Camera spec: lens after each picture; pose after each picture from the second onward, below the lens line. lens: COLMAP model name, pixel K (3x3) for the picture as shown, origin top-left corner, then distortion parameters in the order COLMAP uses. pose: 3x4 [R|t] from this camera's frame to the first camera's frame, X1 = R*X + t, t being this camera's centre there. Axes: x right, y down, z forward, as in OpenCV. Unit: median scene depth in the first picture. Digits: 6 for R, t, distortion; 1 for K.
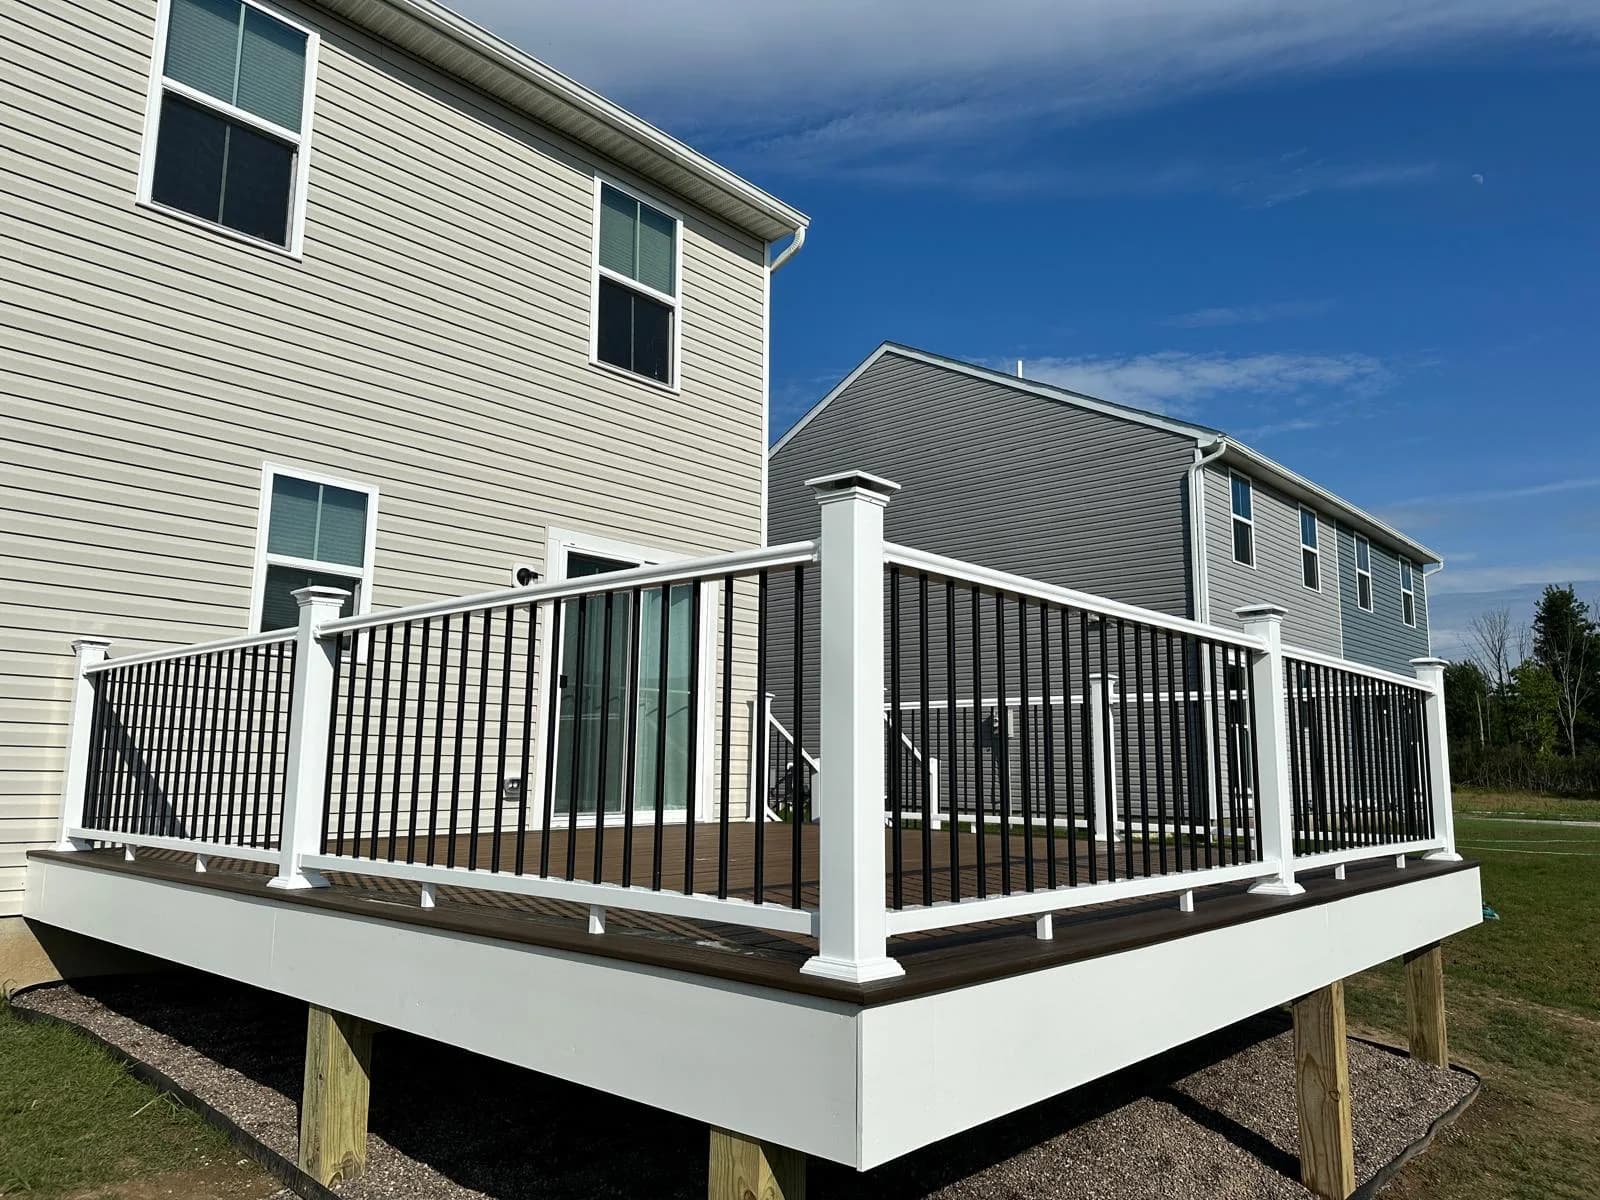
lens RADIAL K [[1133.9, 0, 800.6], [0, 1133.9, 597.3], [0, 0, 1]] dist [0.056105, -0.072500]
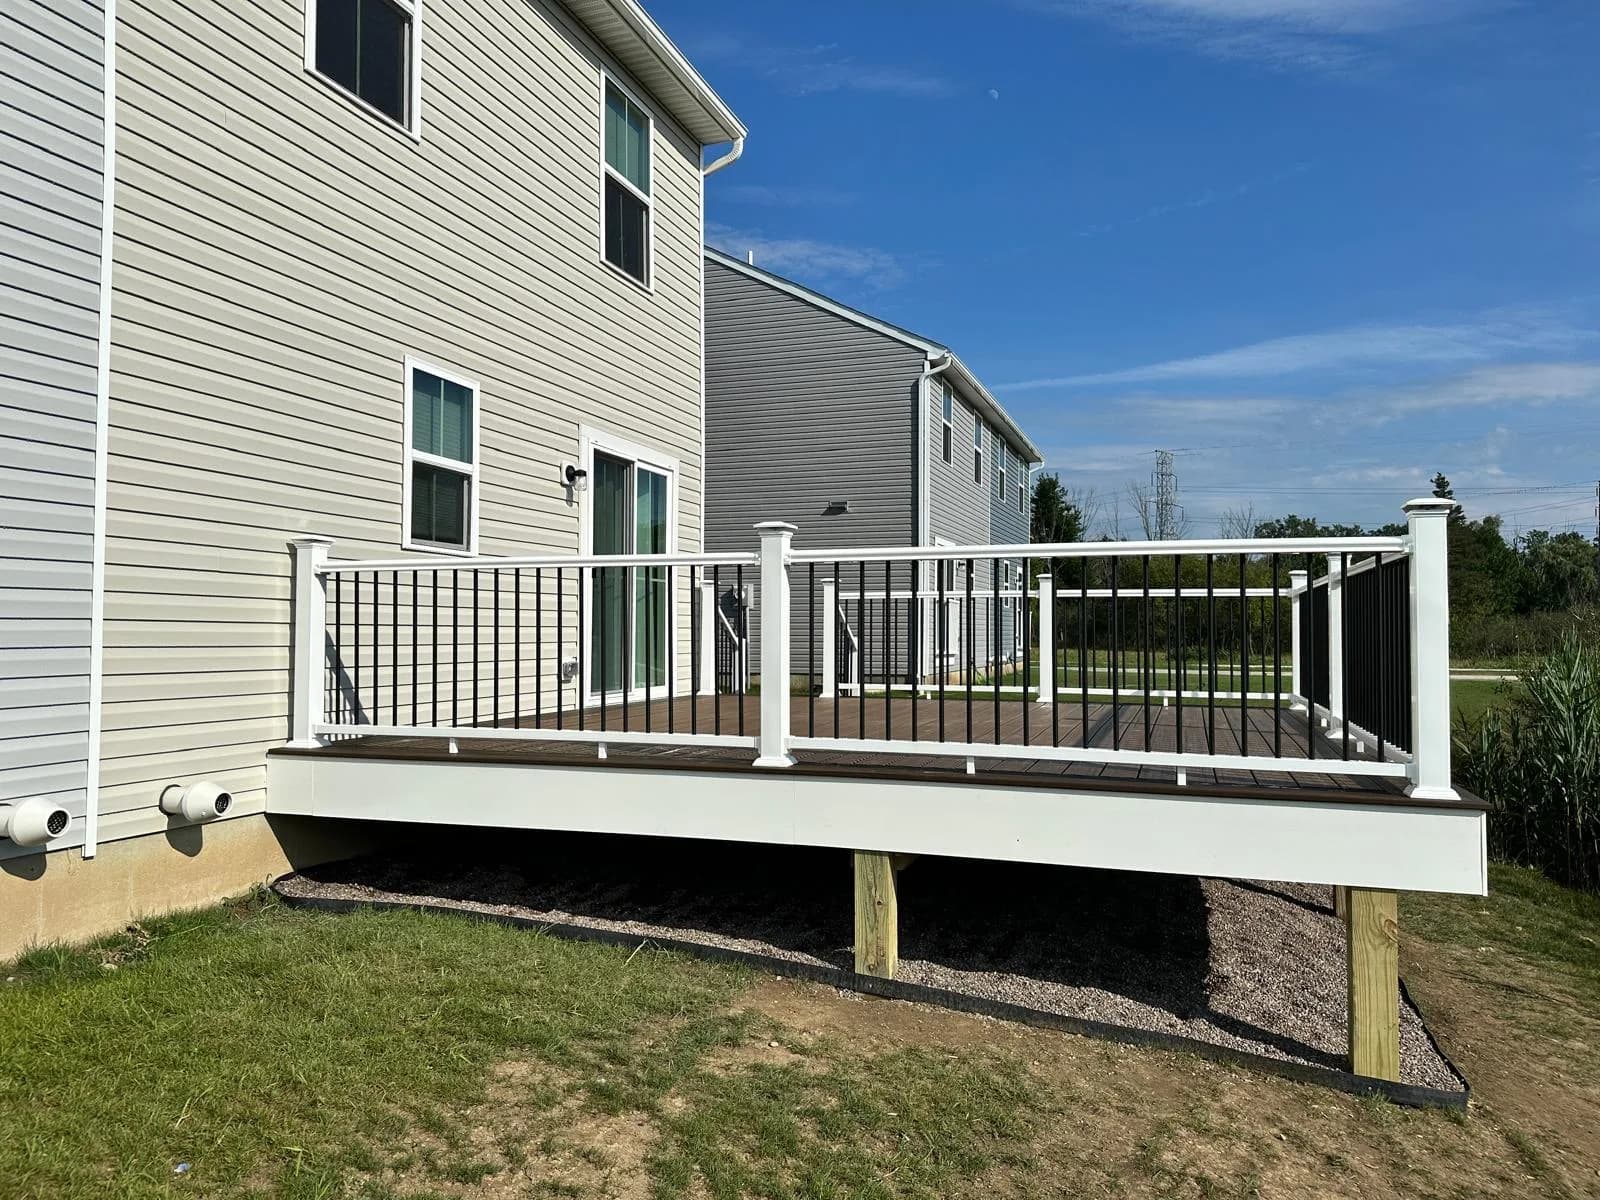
lens RADIAL K [[1133.9, 0, 765.6], [0, 1133.9, 613.5], [0, 0, 1]] dist [0.056105, -0.072500]
pose [[0.925667, -0.003945, 0.378319, -0.408292], [-0.047854, 0.990694, 0.127420, -0.027827], [-0.375301, -0.136053, 0.916864, -0.040206]]
